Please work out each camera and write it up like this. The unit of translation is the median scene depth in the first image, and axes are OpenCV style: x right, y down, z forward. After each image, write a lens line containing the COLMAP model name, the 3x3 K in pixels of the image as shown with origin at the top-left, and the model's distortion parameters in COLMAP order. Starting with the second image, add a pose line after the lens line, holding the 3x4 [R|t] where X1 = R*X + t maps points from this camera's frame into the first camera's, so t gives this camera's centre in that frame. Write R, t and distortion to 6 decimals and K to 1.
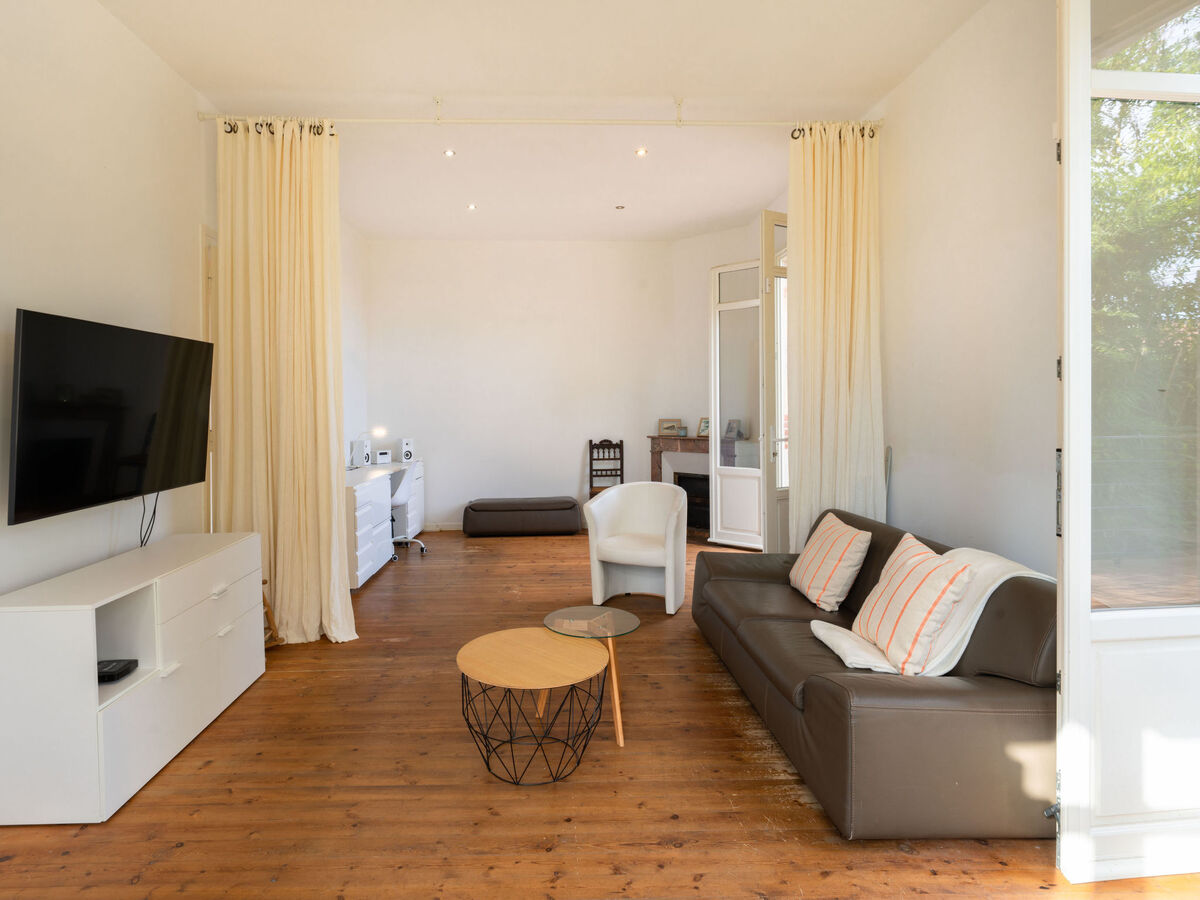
lens RADIAL K [[667.9, 0, 546.1], [0, 667.9, 413.6], [0, 0, 1]] dist [0.000171, -0.001799]
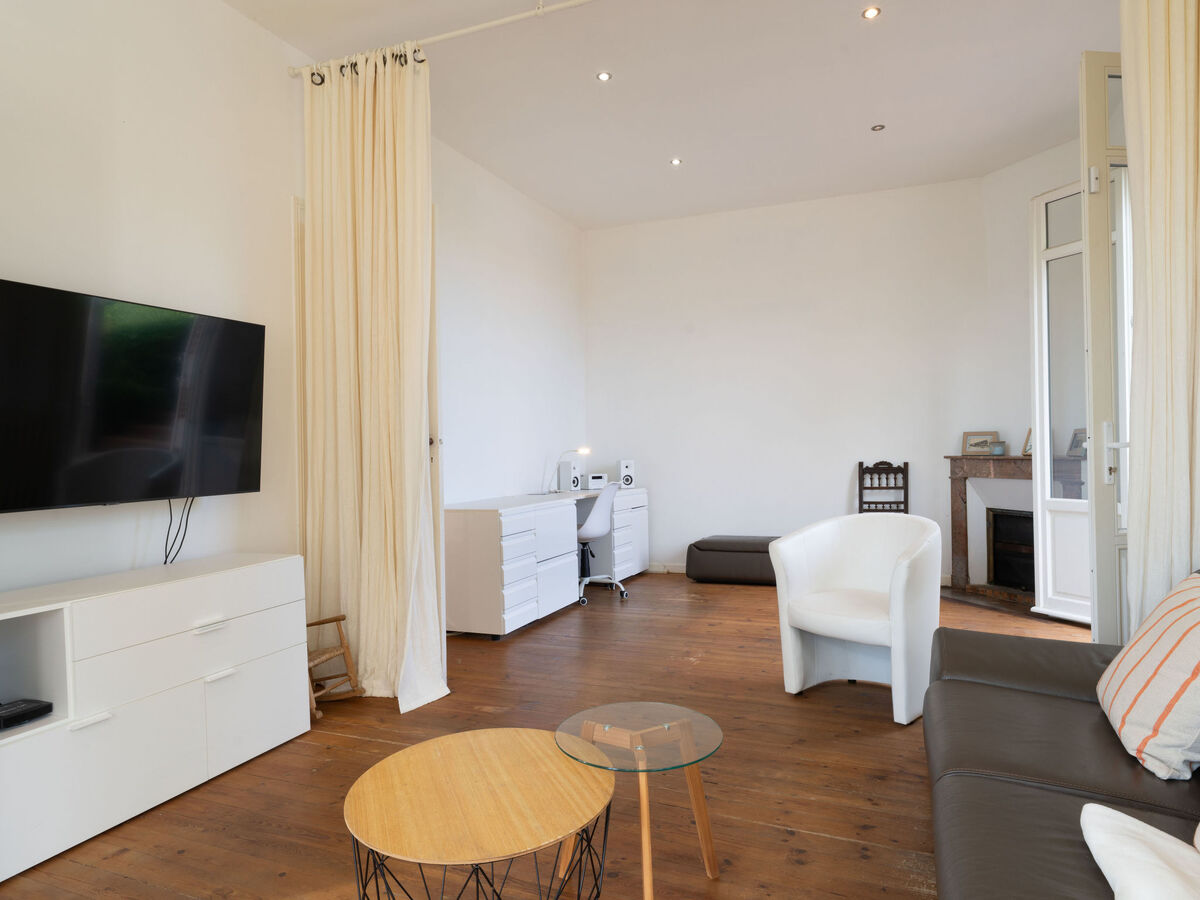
lens RADIAL K [[710.4, 0, 600.4], [0, 710.4, 449.5], [0, 0, 1]] dist [-0.003043, -0.000464]
pose [[0.921724, -0.008957, -0.387743, 0.186782], [0.008410, 0.999960, -0.003107, 0.045273], [0.387755, -0.000397, 0.921762, 0.284235]]
